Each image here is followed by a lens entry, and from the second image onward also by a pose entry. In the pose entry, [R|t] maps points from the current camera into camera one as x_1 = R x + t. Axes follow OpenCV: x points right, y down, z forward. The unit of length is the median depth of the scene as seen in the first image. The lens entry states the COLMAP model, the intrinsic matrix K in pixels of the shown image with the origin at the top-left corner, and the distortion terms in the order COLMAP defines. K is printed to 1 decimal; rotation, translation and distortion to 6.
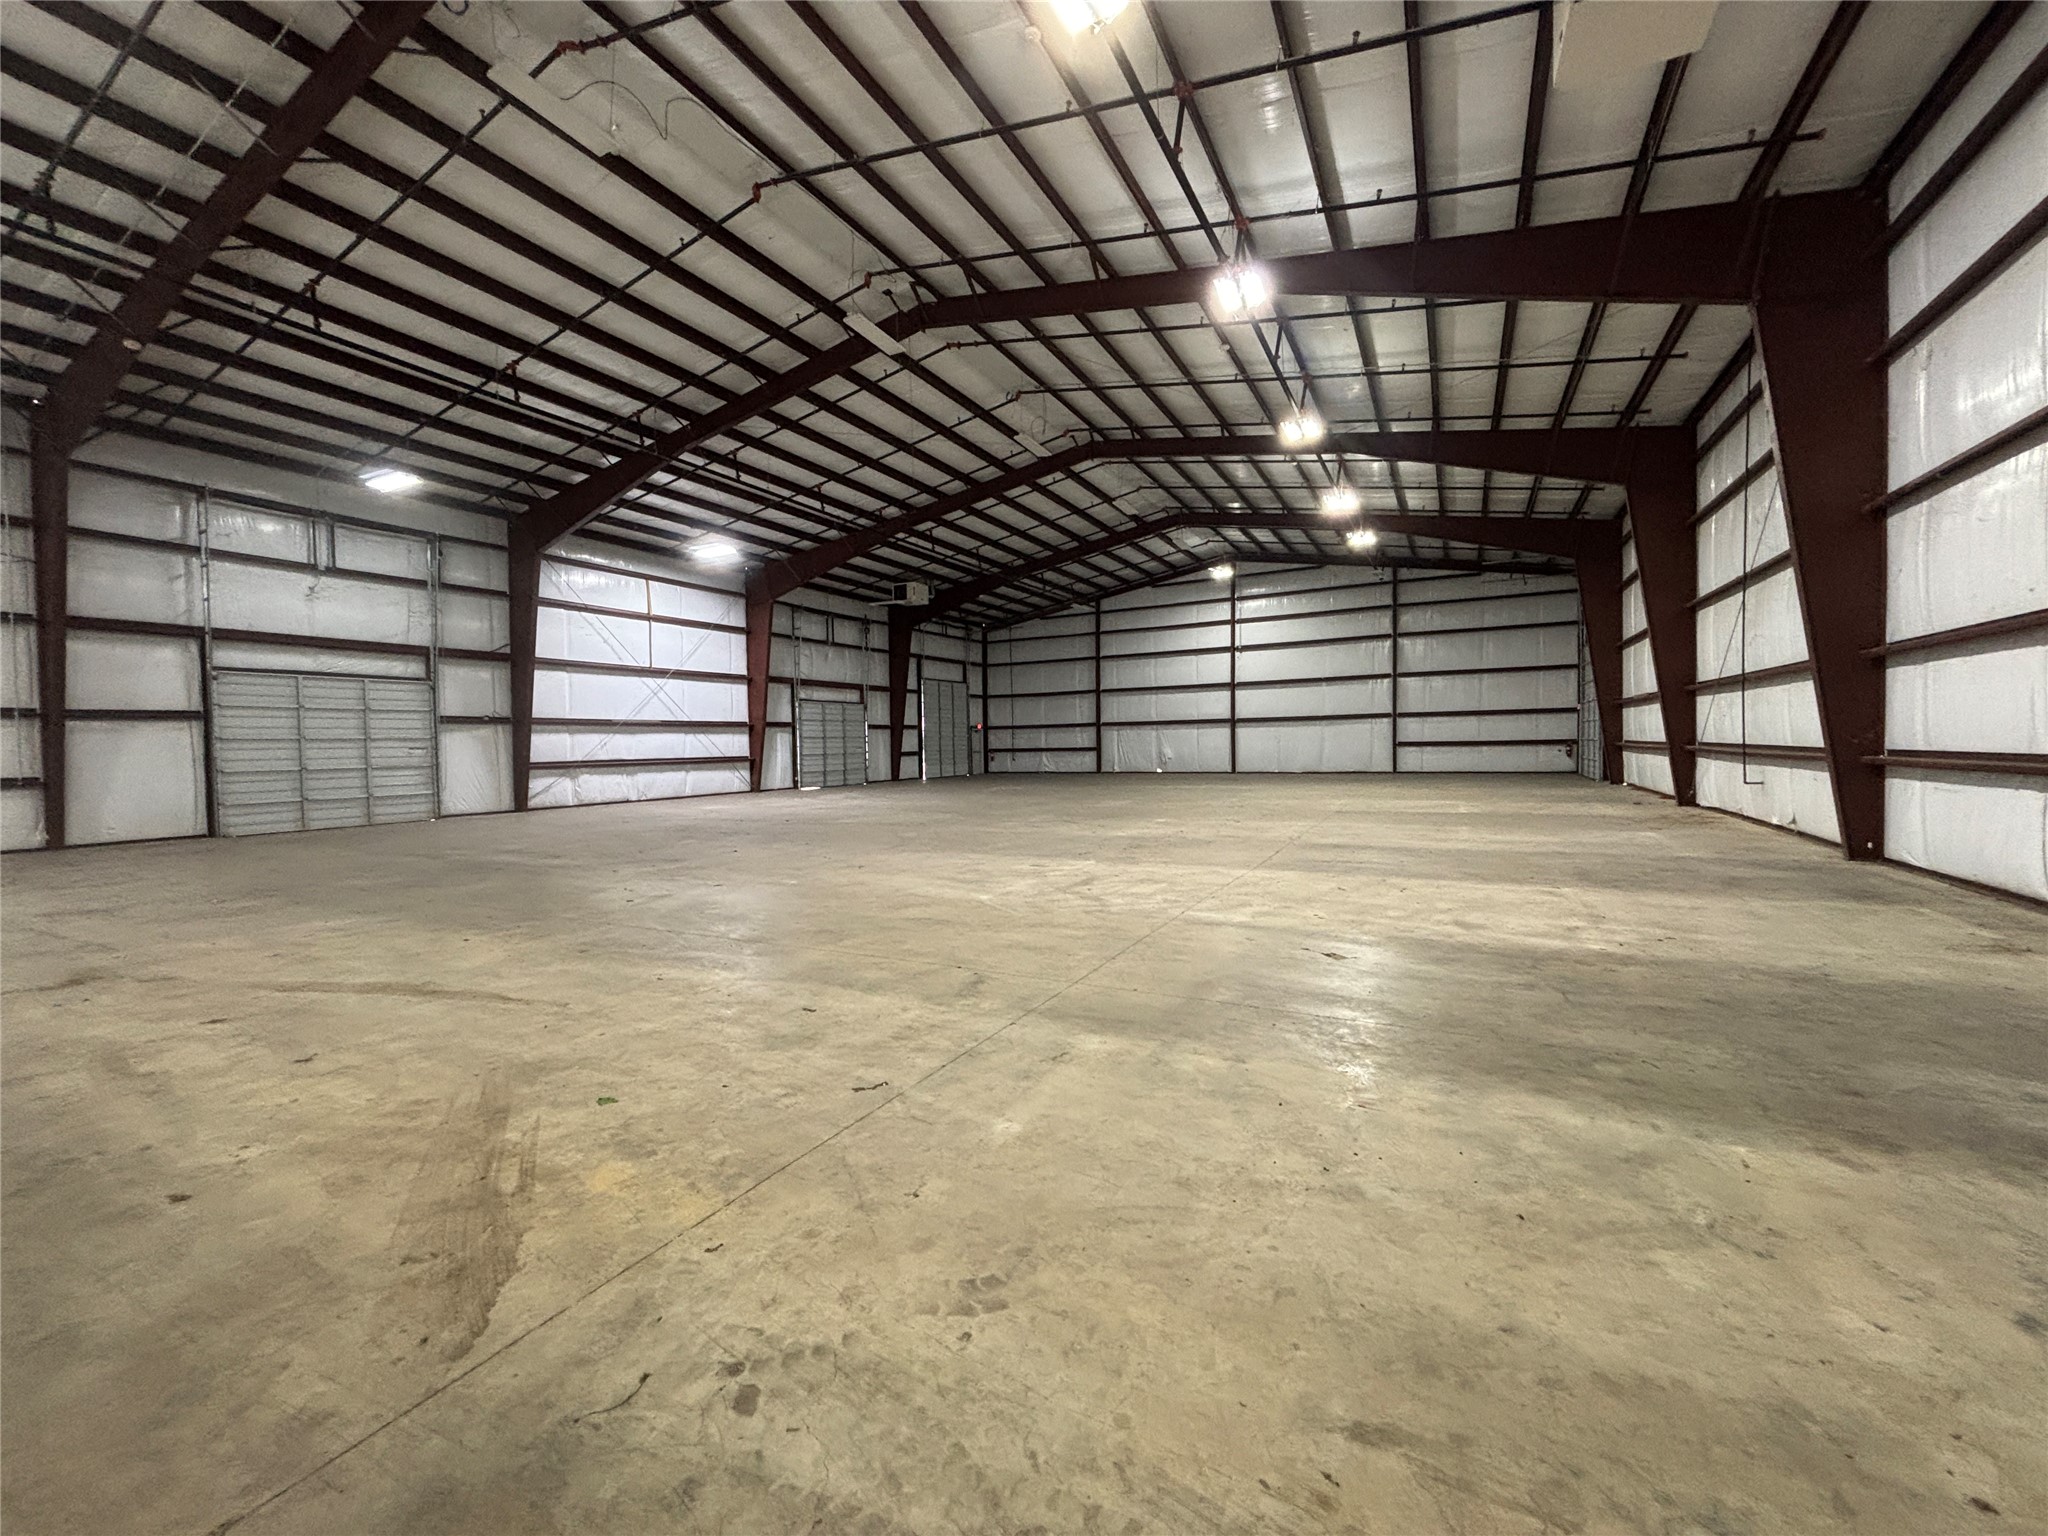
lens RADIAL K [[822.3, 0, 1044.6], [0, 822.3, 769.6], [0, 0, 1]] dist [0.003486, -0.001779]
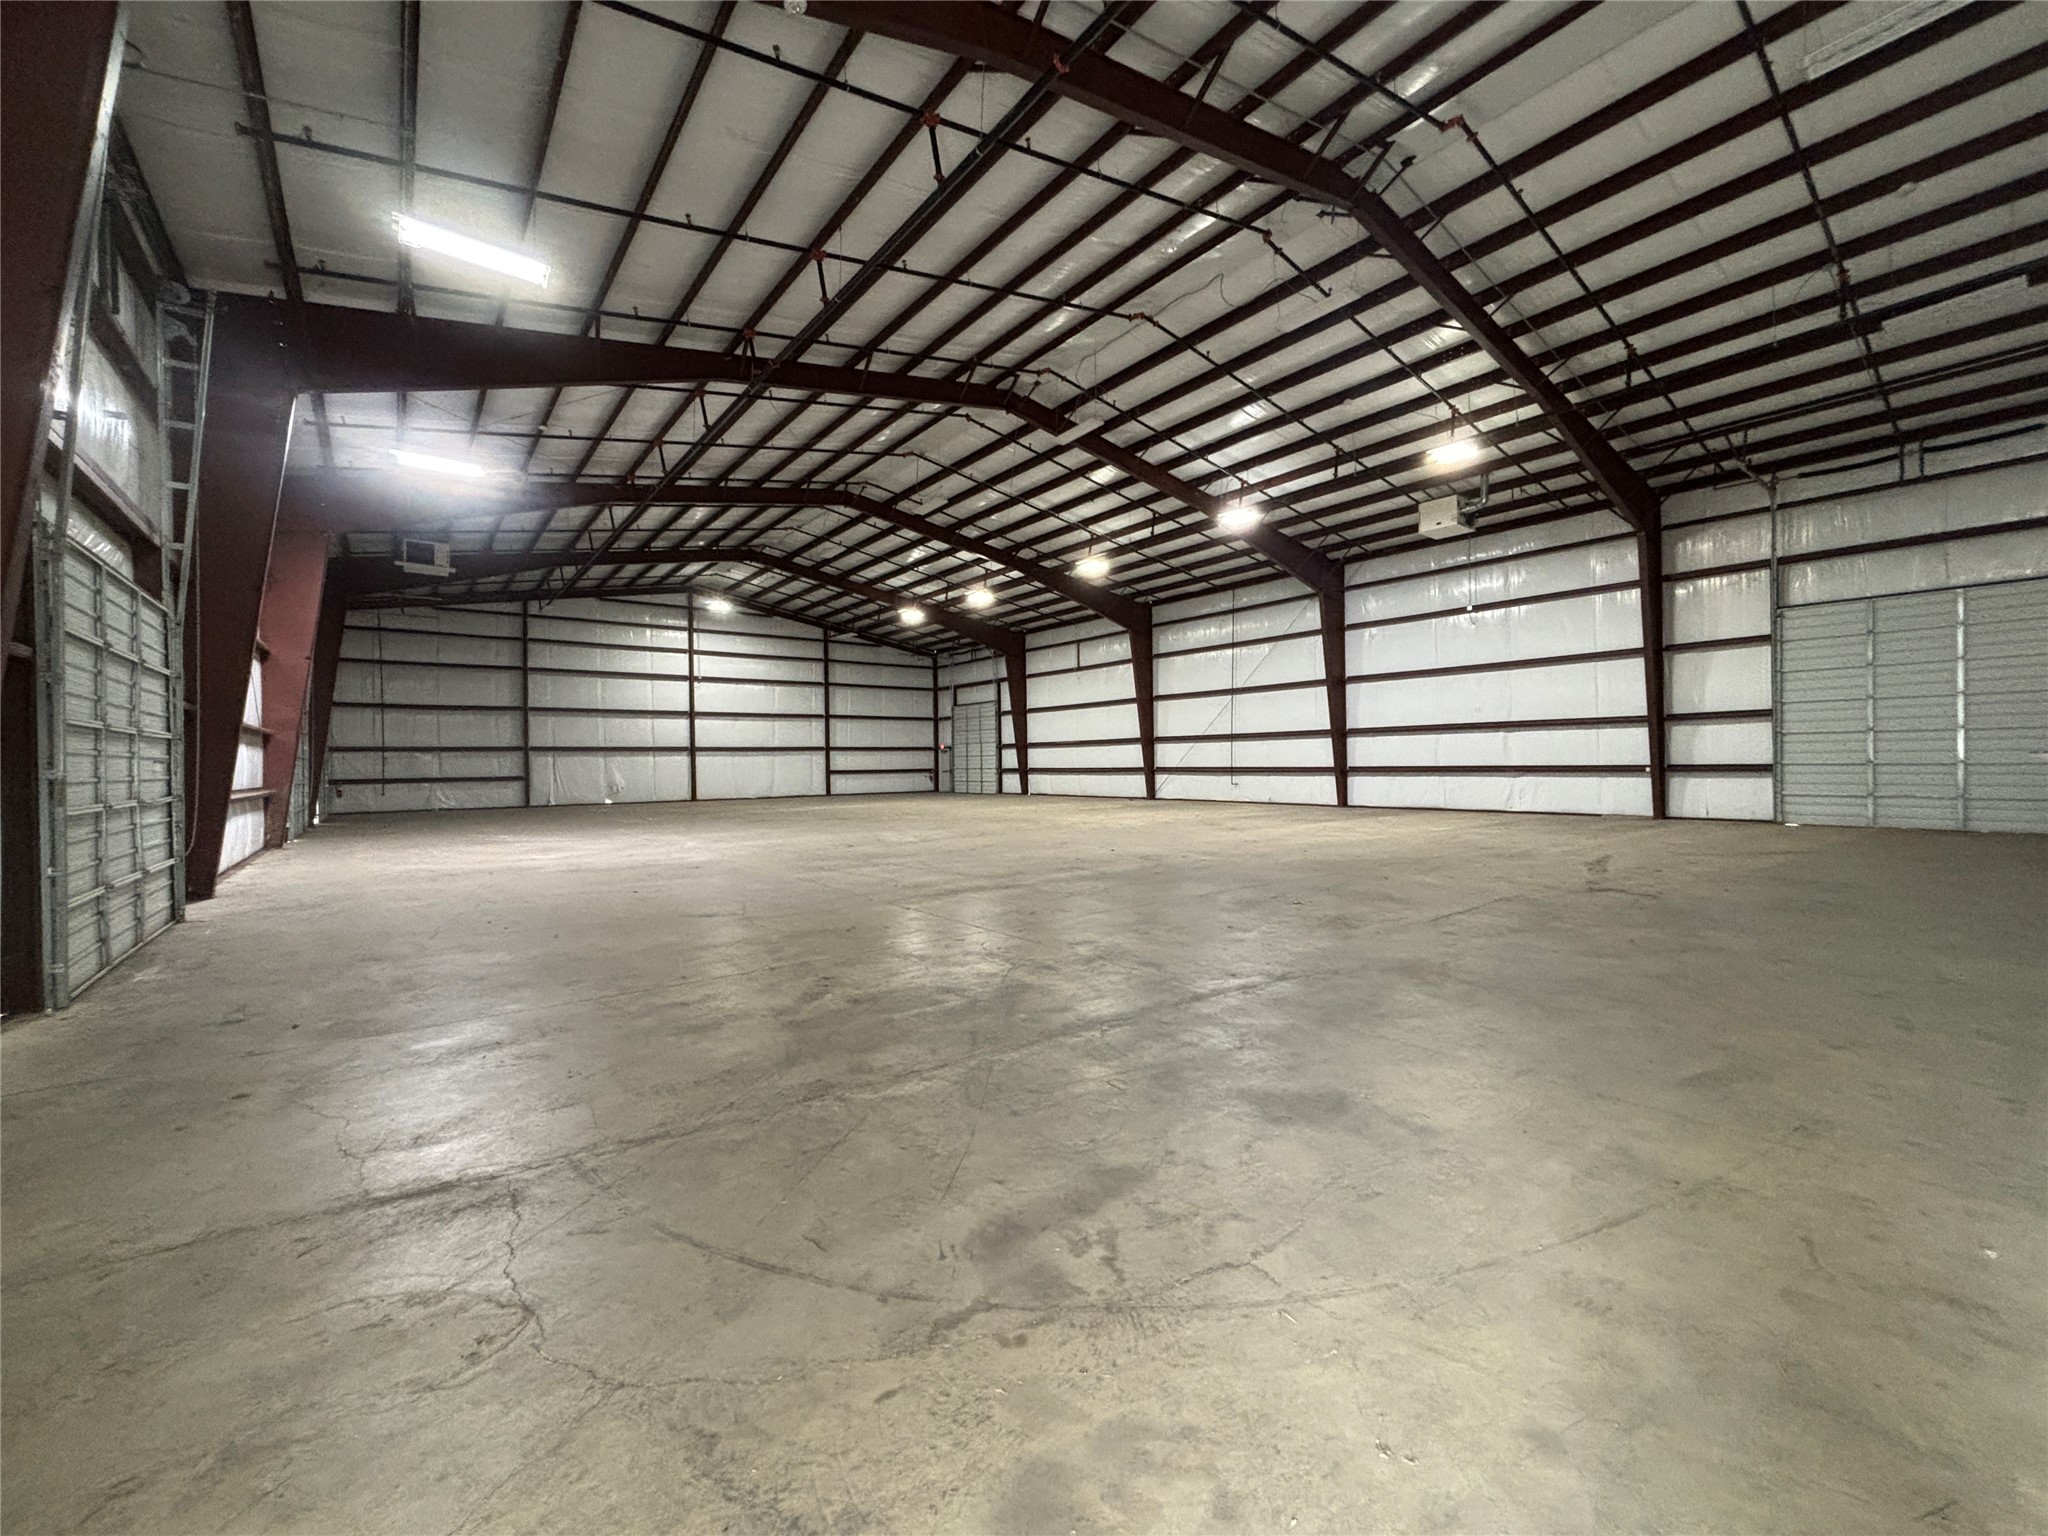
lens RADIAL K [[822.3, 0, 1032.9], [0, 822.3, 771.0], [0, 0, 1]] dist [0.003486, -0.001779]
pose [[0.372276, 0.004124, 0.928113, -0.787283], [0.035387, 0.999200, -0.018634, 0.001826], [-0.927447, 0.039781, 0.371832, 0.330510]]
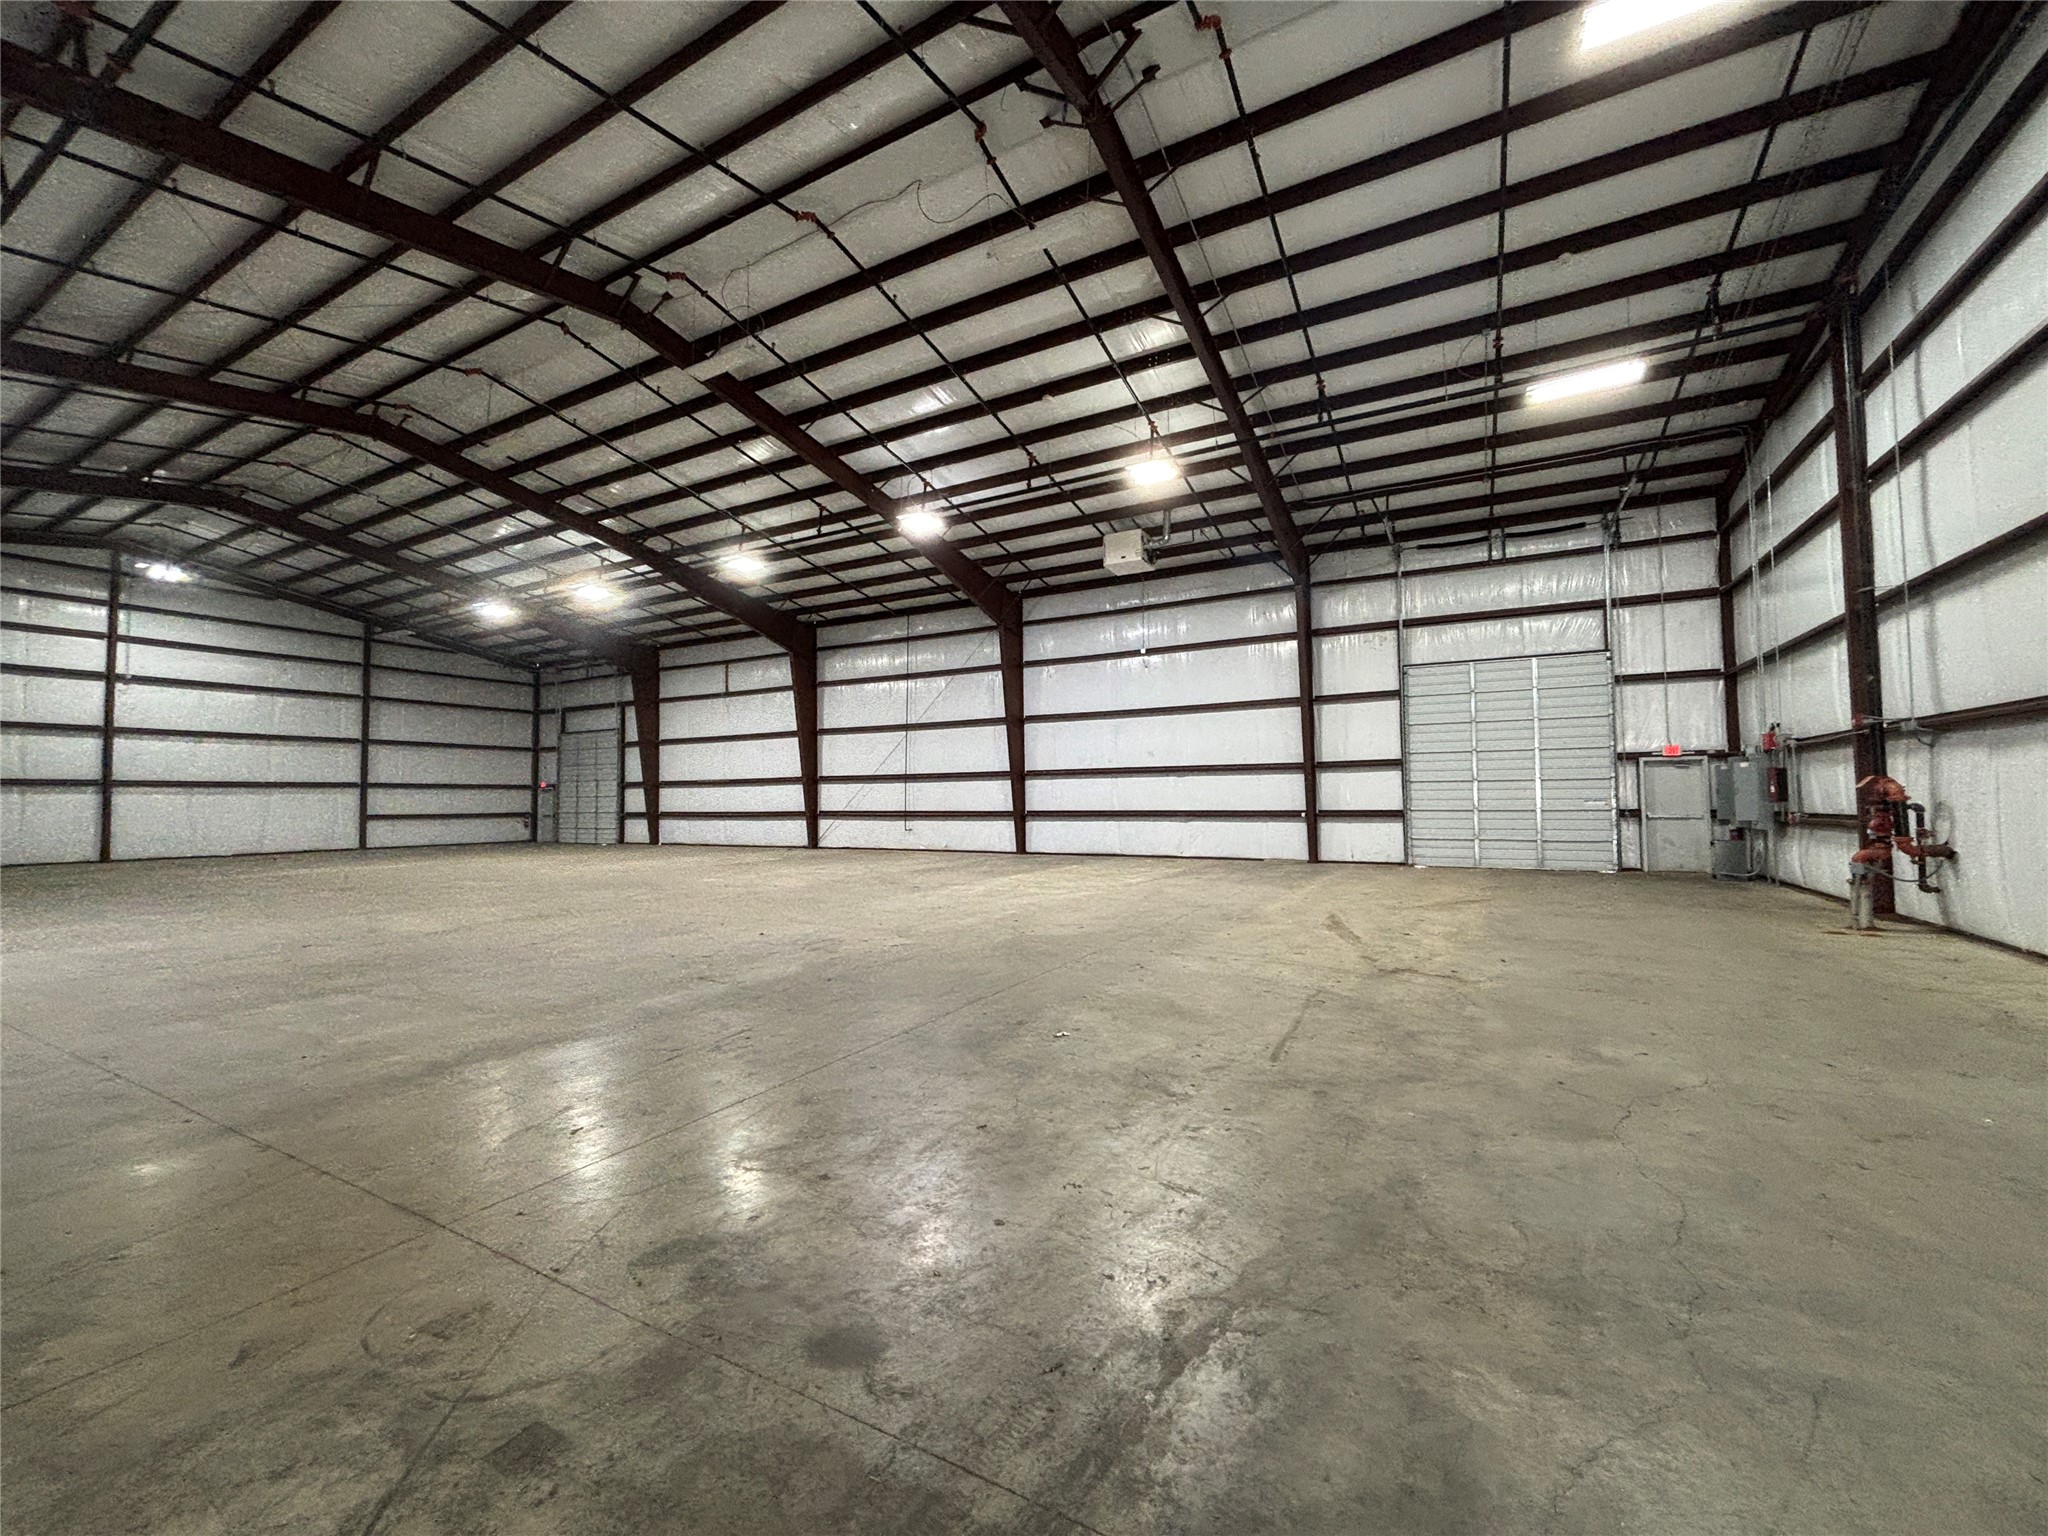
lens RADIAL K [[822.3, 0, 1009.1], [0, 822.3, 767.2], [0, 0, 1]] dist [0.003486, -0.001779]
pose [[0.001405, 0.060455, 0.998170, -0.620821], [0.039734, 0.997379, -0.060463, -0.003909], [-0.999209, 0.039746, -0.001001, 0.376286]]
